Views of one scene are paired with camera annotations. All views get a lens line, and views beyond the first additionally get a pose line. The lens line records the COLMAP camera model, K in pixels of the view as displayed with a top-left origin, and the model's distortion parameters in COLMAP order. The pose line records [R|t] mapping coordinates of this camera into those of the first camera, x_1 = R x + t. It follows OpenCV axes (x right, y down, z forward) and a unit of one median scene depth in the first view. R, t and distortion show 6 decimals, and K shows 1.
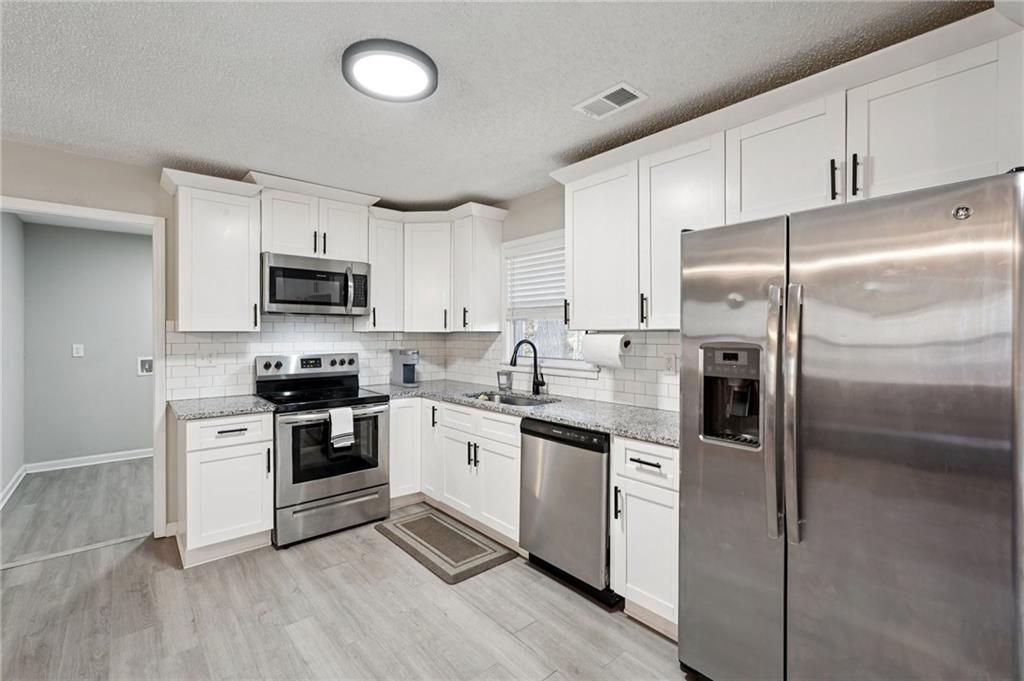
lens RADIAL K [[456.1, 0, 513.9], [0, 456.1, 333.8], [0, 0, 1]] dist [-0.012493, 0.007870]
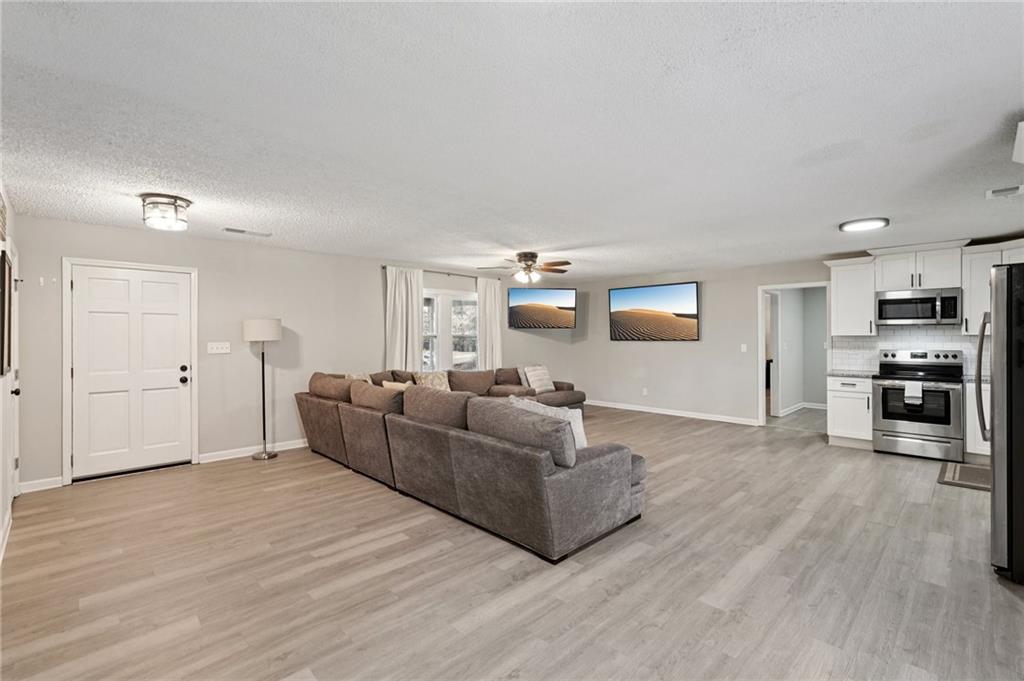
lens RADIAL K [[456.1, 0, 508.5], [0, 456.1, 335.7], [0, 0, 1]] dist [-0.012493, 0.007870]
pose [[0.058300, -0.002384, -0.998296, 1.223667], [0.001043, 0.999997, -0.002328, -0.001952], [0.998299, -0.000906, 0.058302, -0.595795]]
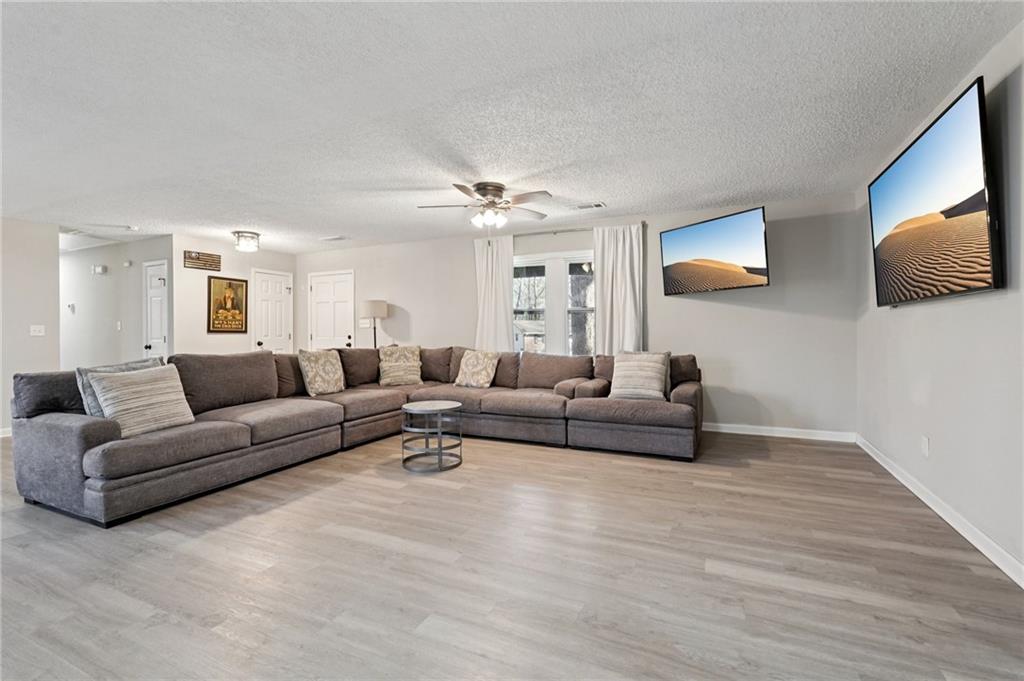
lens RADIAL K [[456.1, 0, 509.8], [0, 456.1, 330.7], [0, 0, 1]] dist [-0.012493, 0.007870]
pose [[-0.915898, 0.005504, -0.401374, -0.281740], [0.006042, 0.999982, -0.000073, 0.080348], [0.401367, -0.002492, -0.915914, 0.932473]]
